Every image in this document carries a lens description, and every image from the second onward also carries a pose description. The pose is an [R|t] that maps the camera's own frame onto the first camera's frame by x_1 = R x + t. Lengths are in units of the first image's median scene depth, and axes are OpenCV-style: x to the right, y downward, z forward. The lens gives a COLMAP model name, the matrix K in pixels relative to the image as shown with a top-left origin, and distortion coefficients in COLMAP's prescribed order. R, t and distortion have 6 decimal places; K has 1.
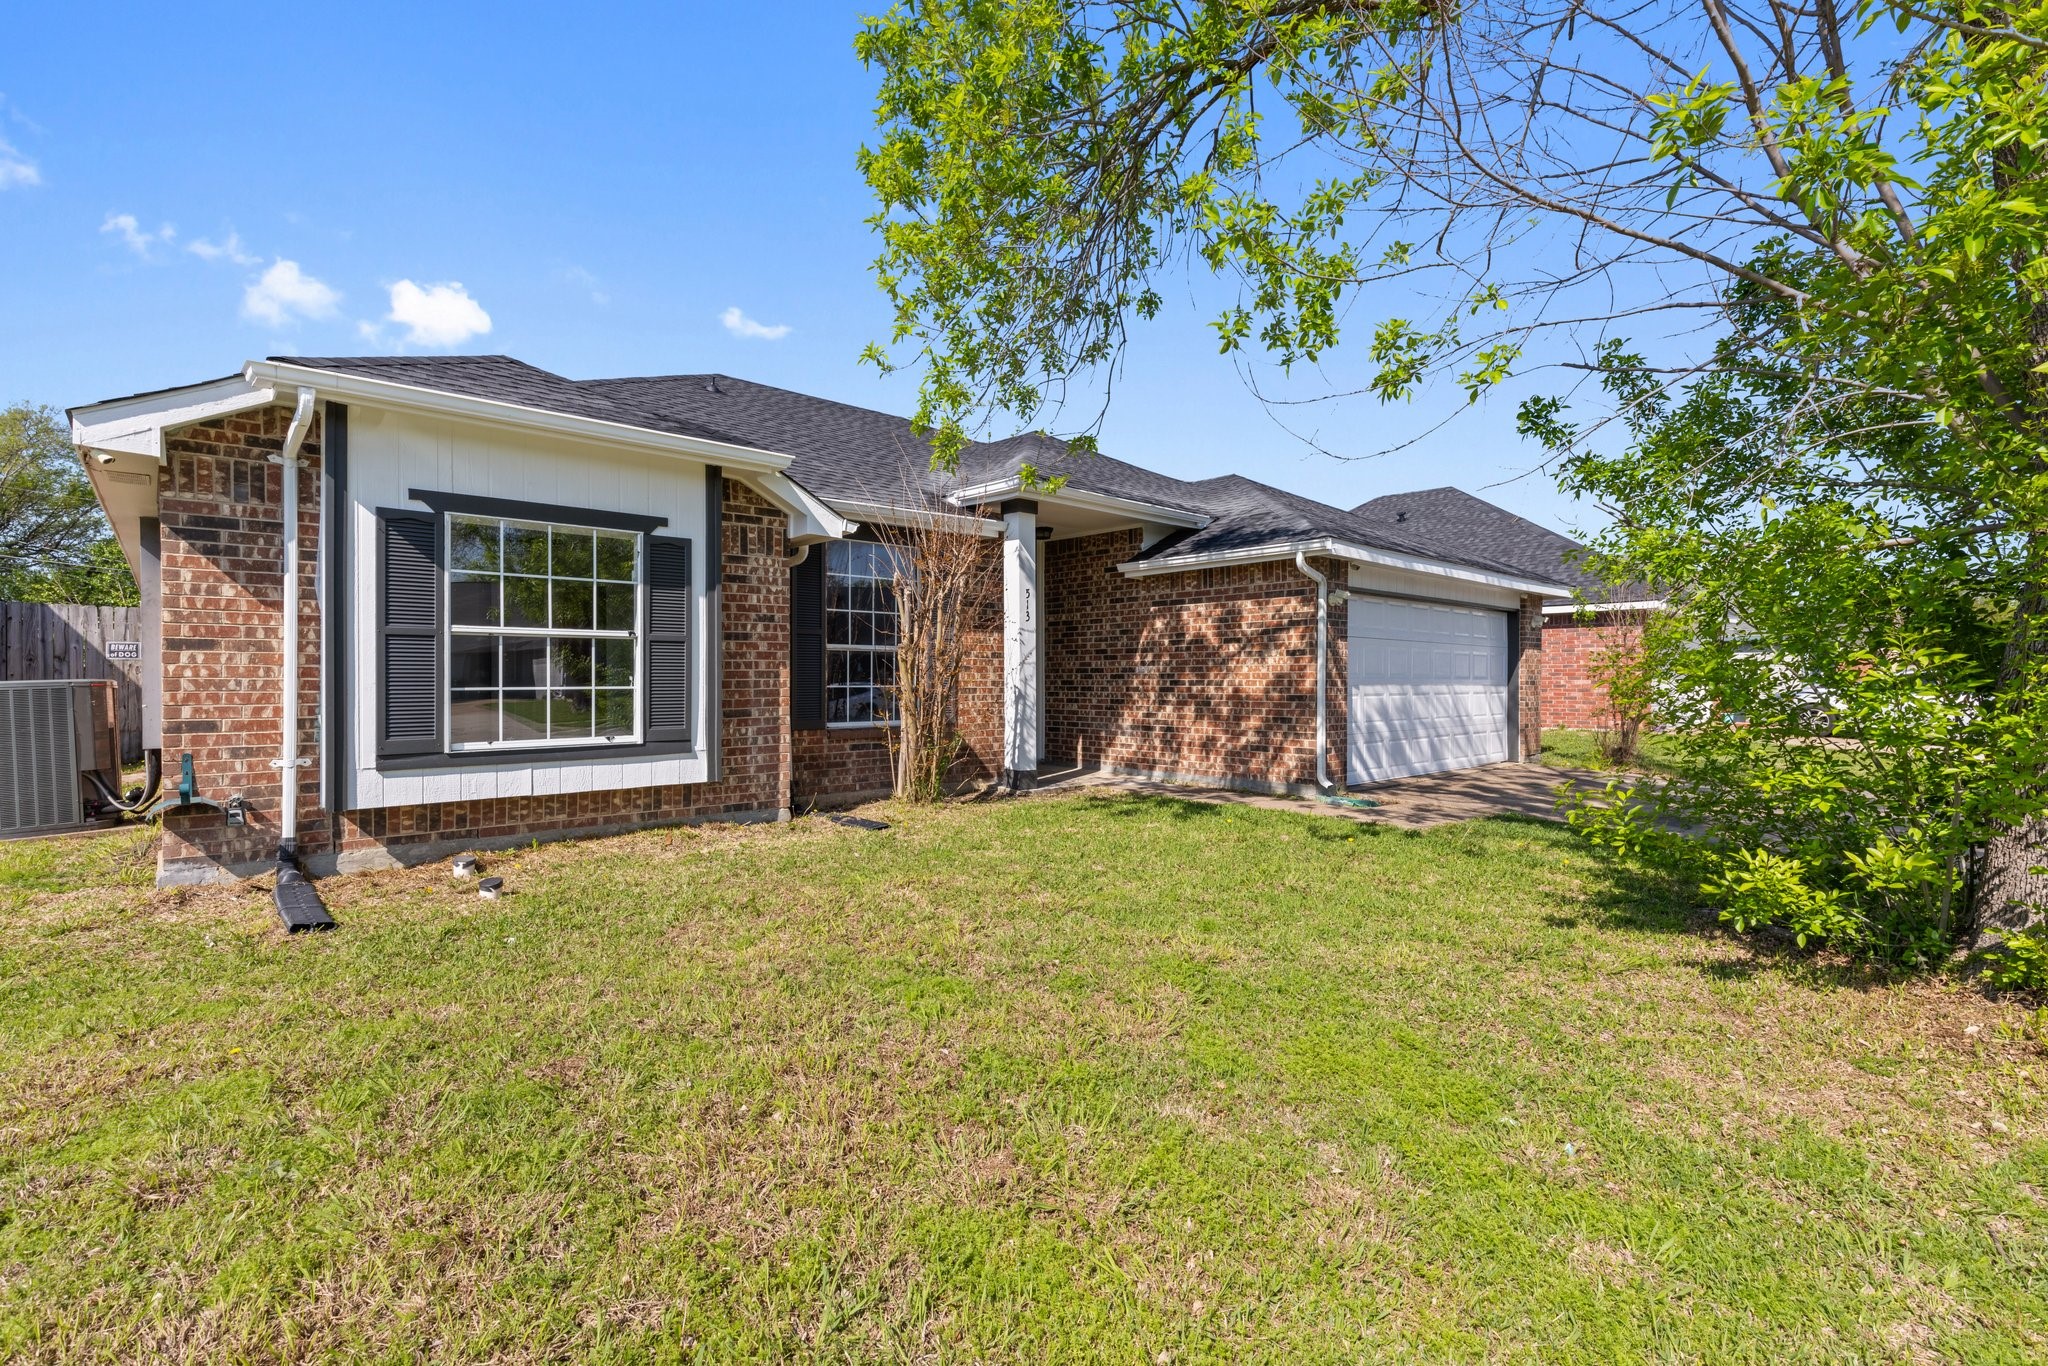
lens RADIAL K [[924.6, 0, 1015.1], [0, 924.6, 679.2], [0, 0, 1]] dist [0.009690, 0.000064]
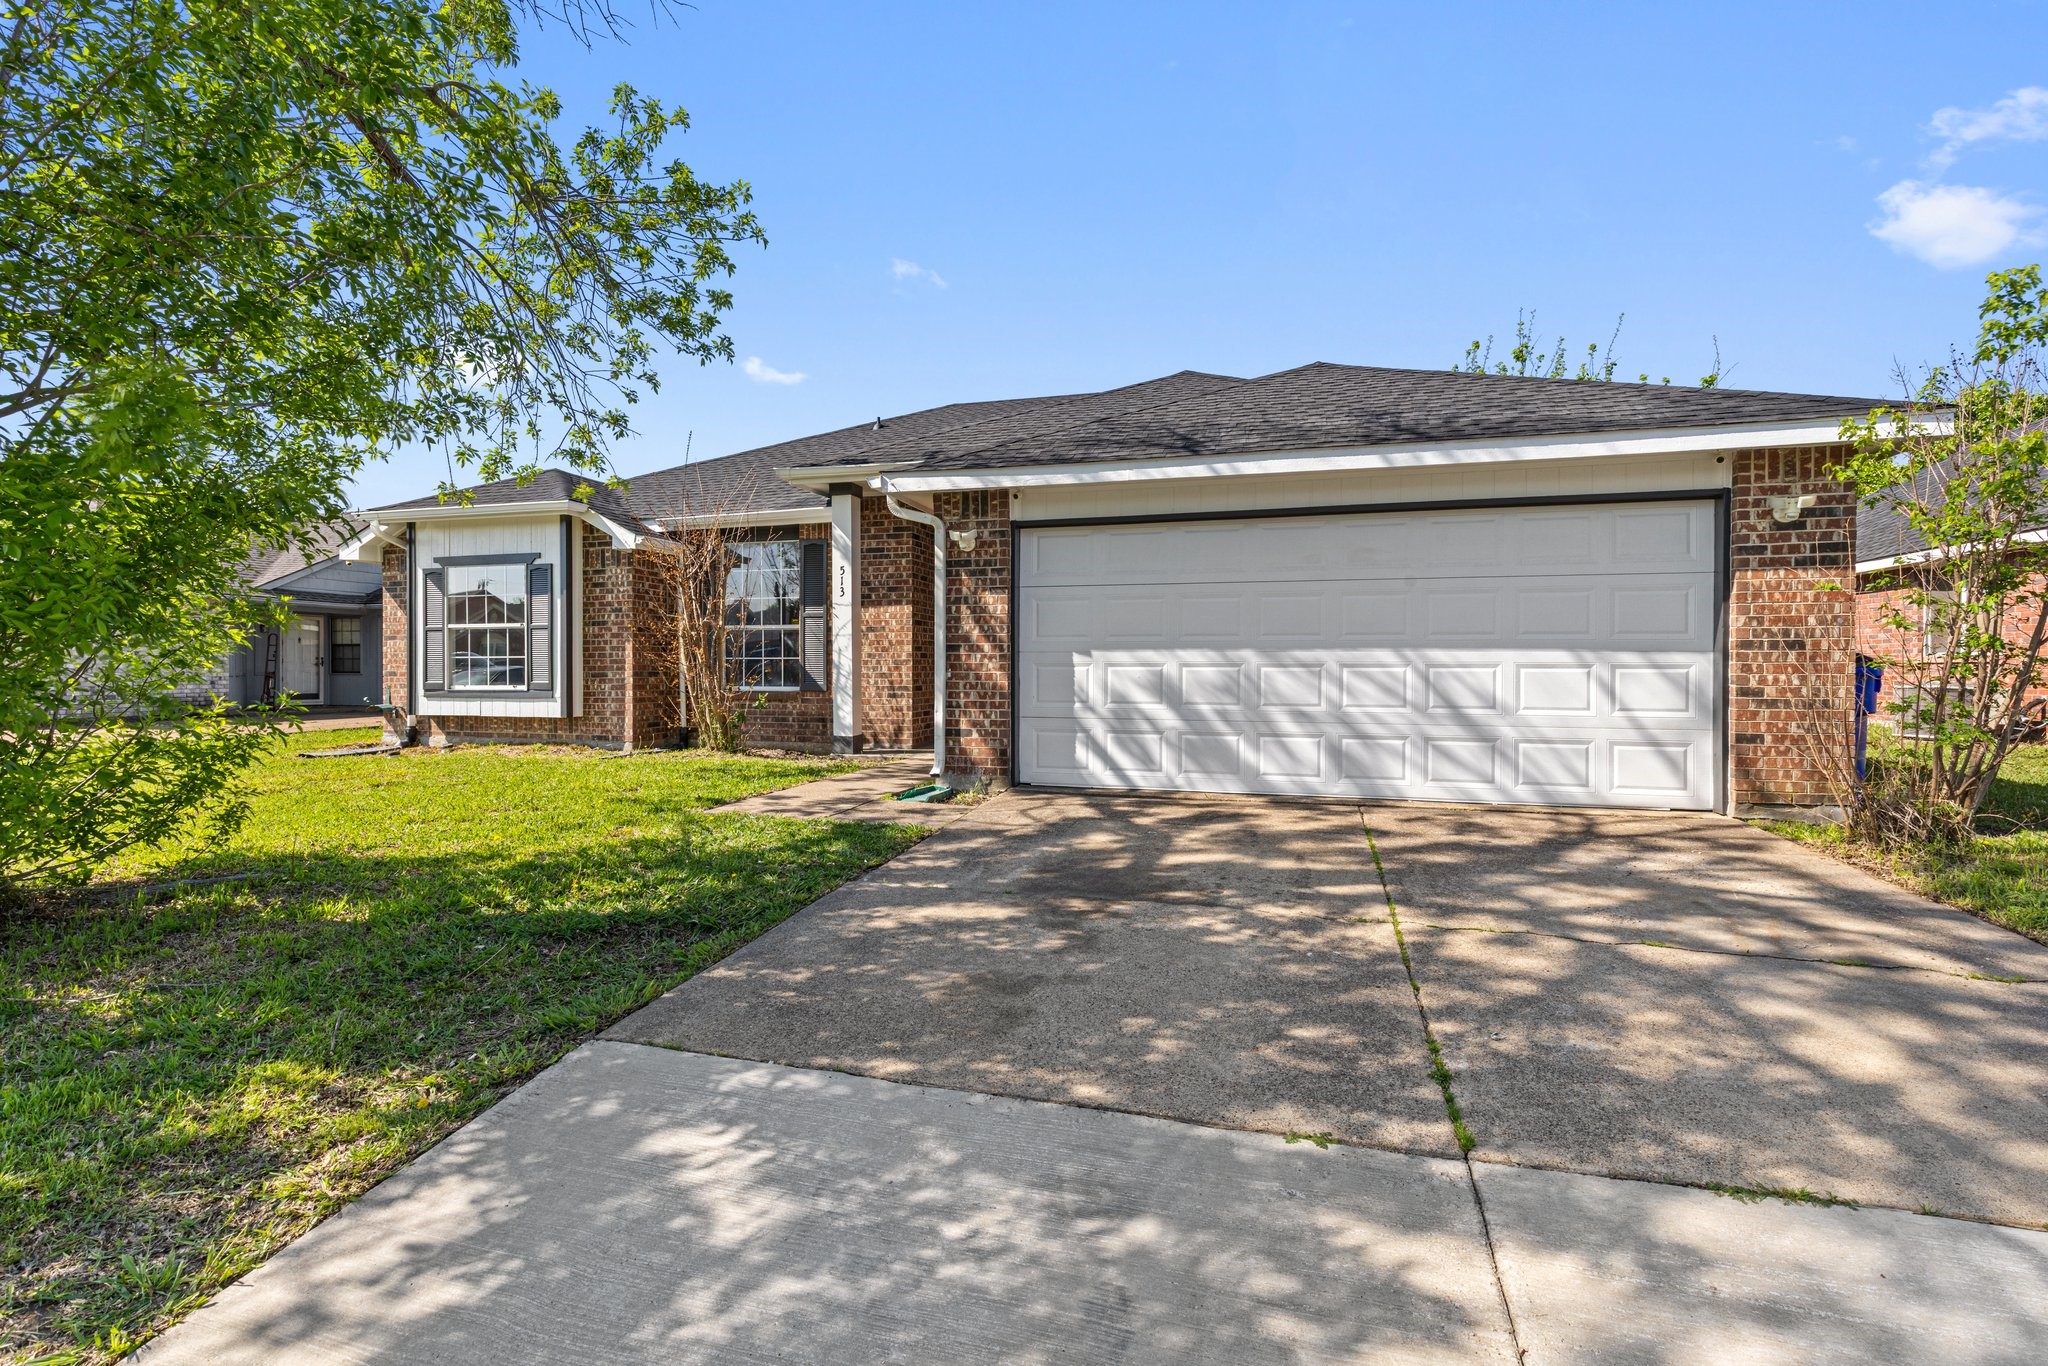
lens RADIAL K [[924.6, 0, 1015.1], [0, 924.6, 679.2], [0, 0, 1]] dist [0.009690, 0.000064]
pose [[0.521175, 0.004929, -0.853436, 1.332560], [-0.003567, 0.999987, 0.003597, 0.036295], [0.853442, 0.001170, 0.521186, 0.793809]]
